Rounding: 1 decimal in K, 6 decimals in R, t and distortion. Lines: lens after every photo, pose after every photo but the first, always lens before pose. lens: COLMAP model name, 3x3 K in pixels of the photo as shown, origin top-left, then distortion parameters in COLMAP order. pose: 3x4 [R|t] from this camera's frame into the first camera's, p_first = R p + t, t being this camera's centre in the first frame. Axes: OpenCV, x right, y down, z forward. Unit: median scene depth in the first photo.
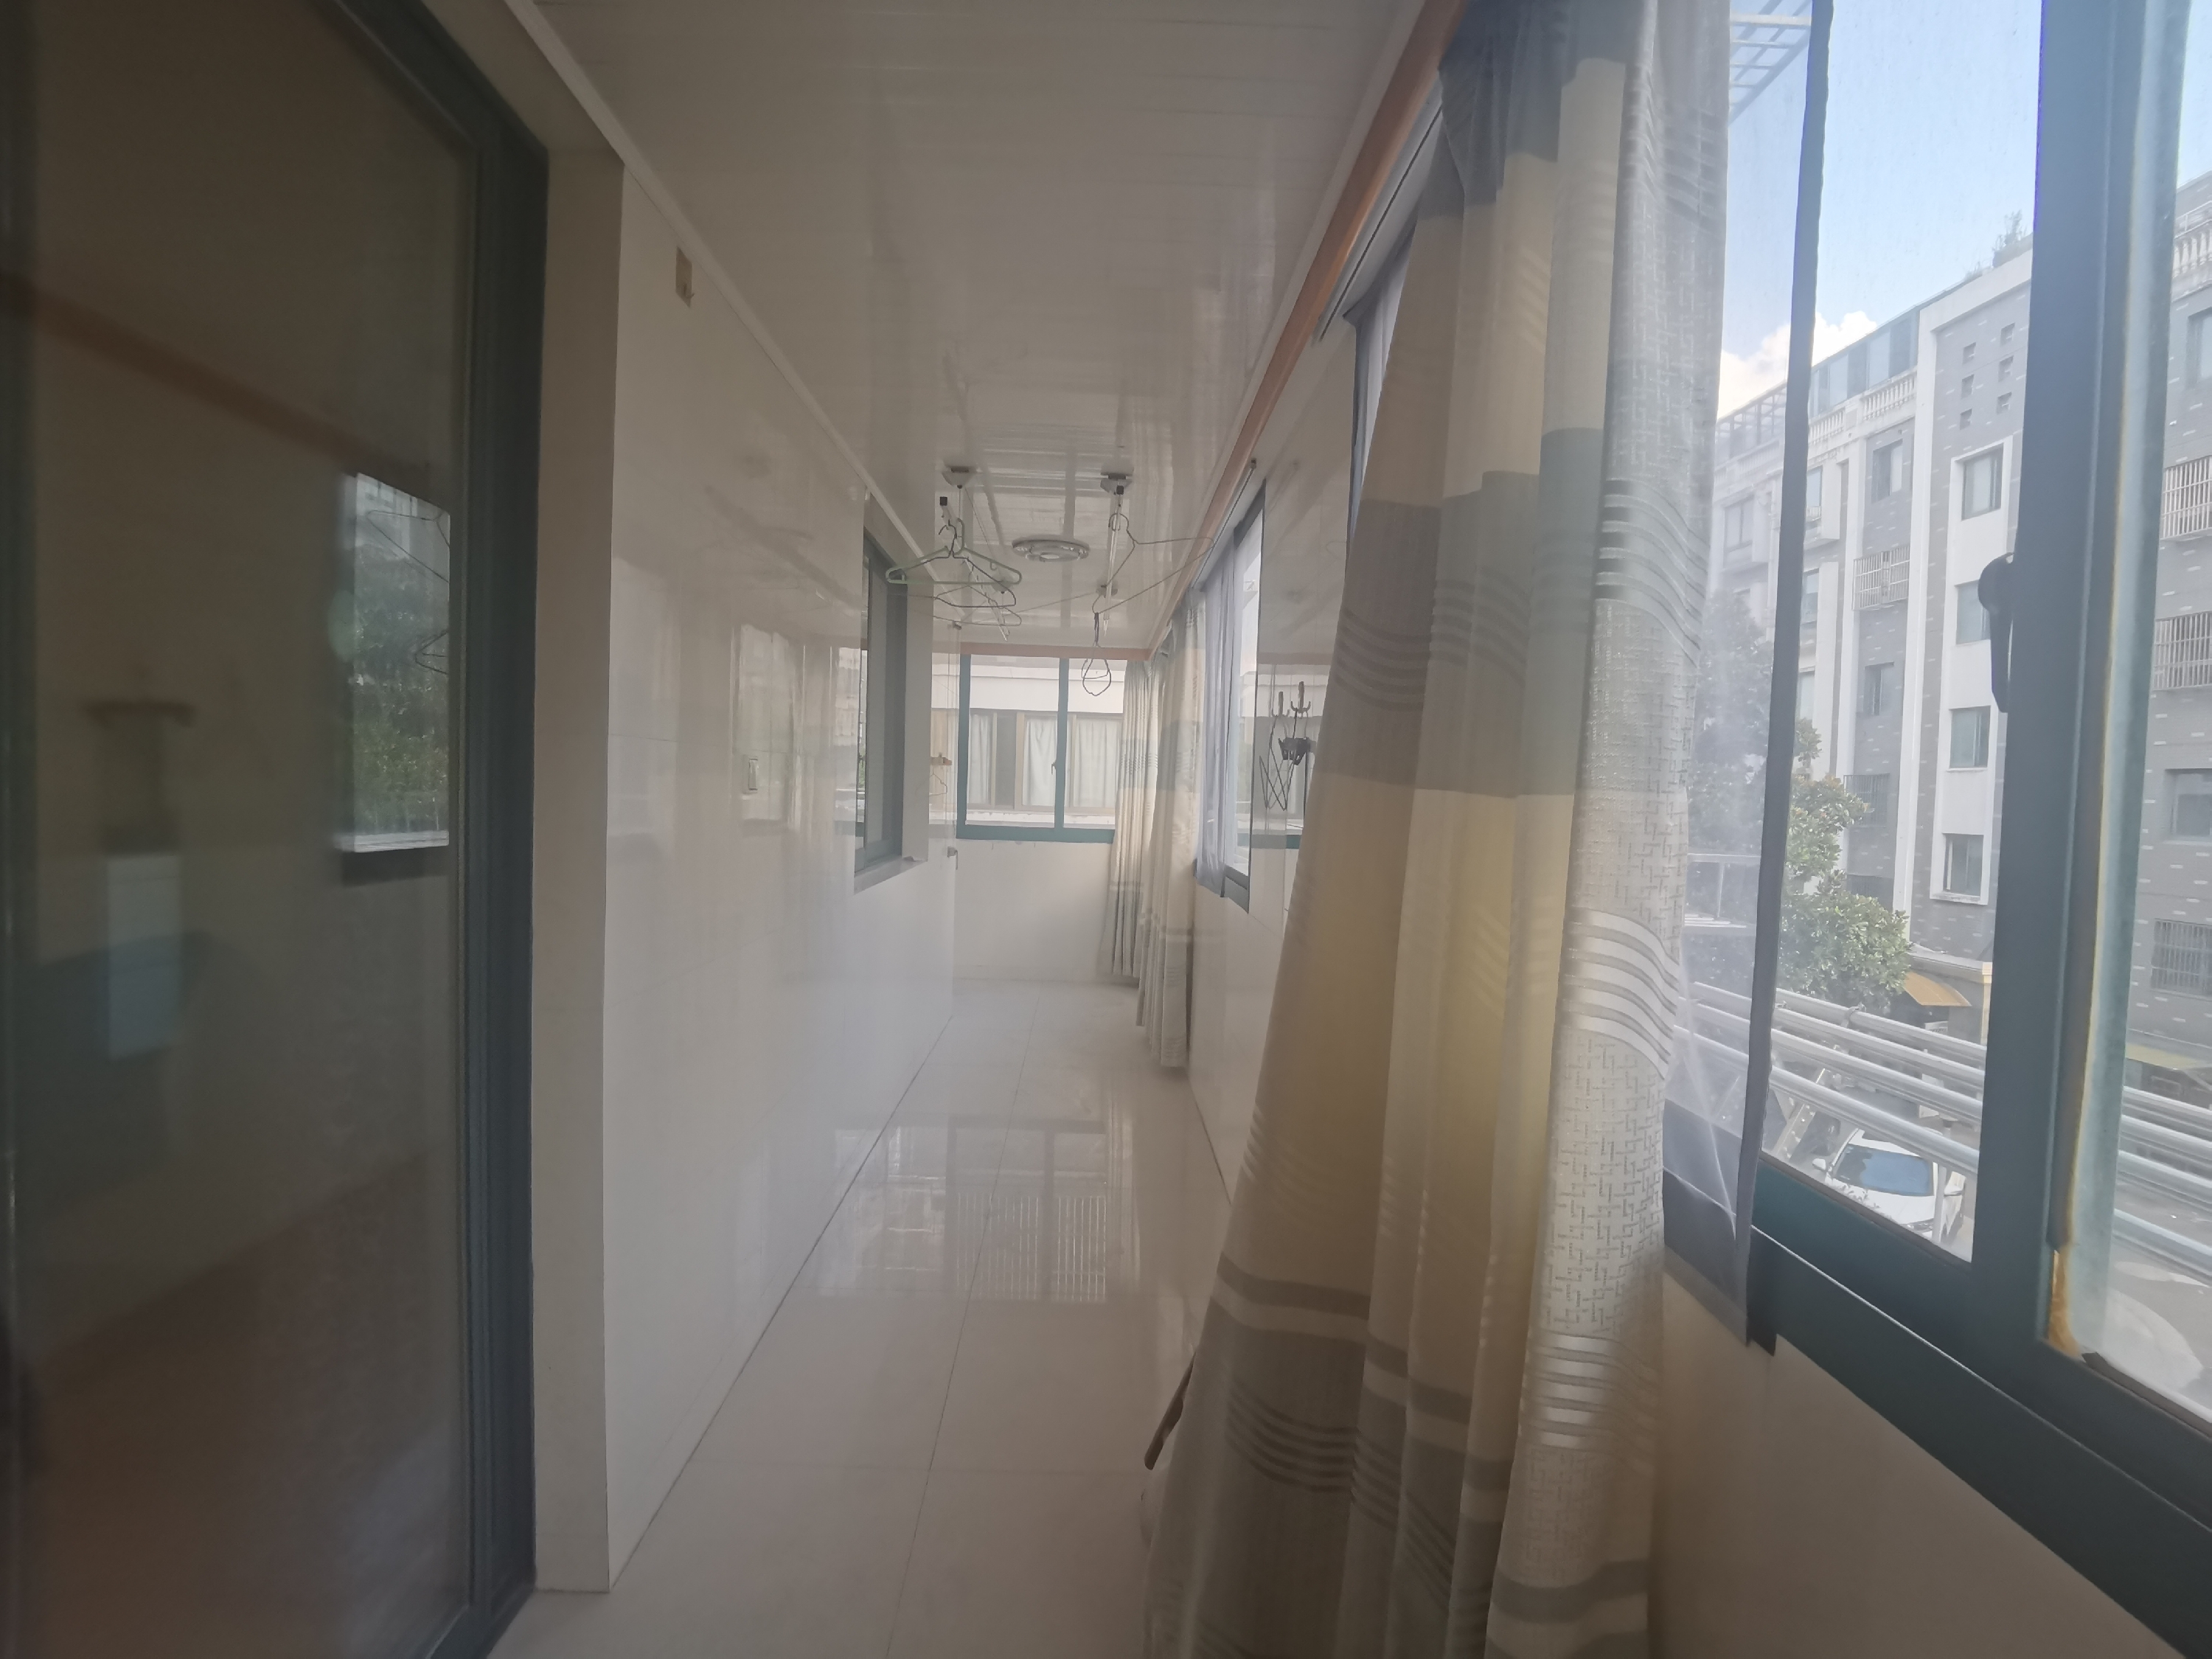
lens RADIAL K [[1139.0, 0, 1106.0], [0, 1139.0, 829.5], [0, 0, 1]] dist [-0.000385, -0.000018]
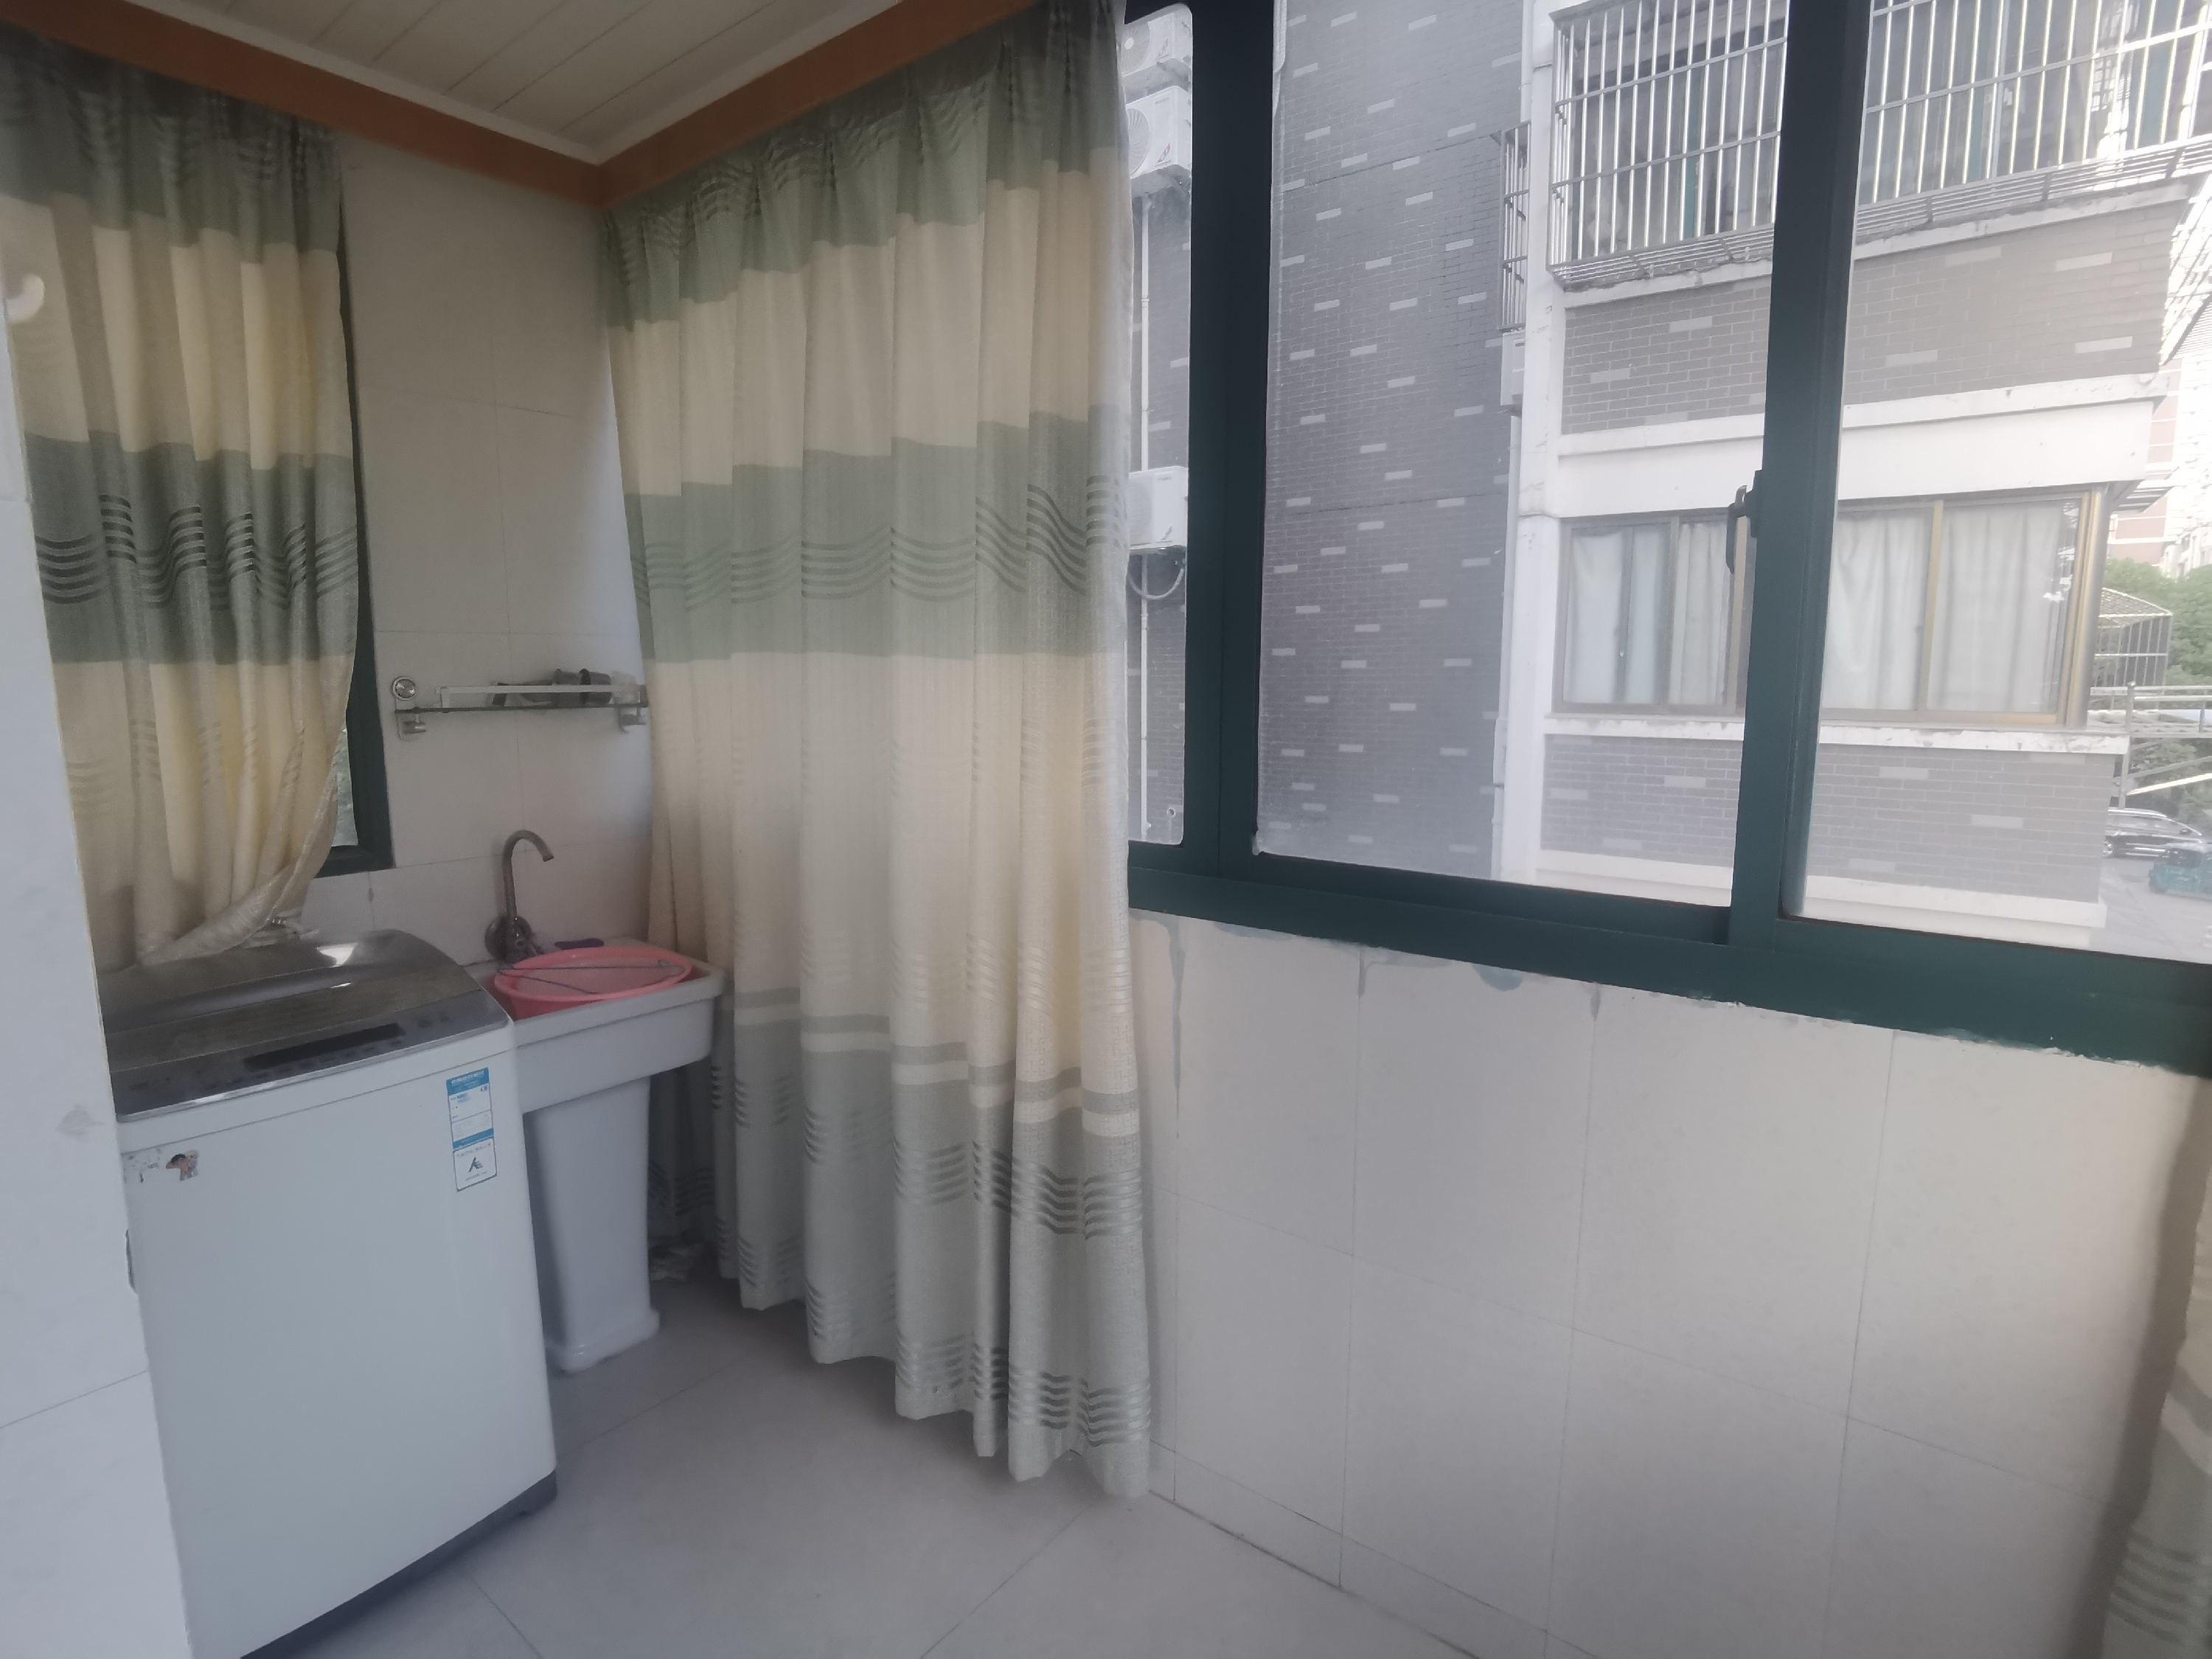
lens RADIAL K [[1139.0, 0, 1106.0], [0, 1139.0, 829.5], [0, 0, 1]] dist [-0.000385, -0.000018]
pose [[0.794315, 0.058226, -0.604710, -0.010674], [0.000061, 0.995389, 0.095925, -0.016244], [0.607506, -0.076232, 0.790648, 0.462670]]
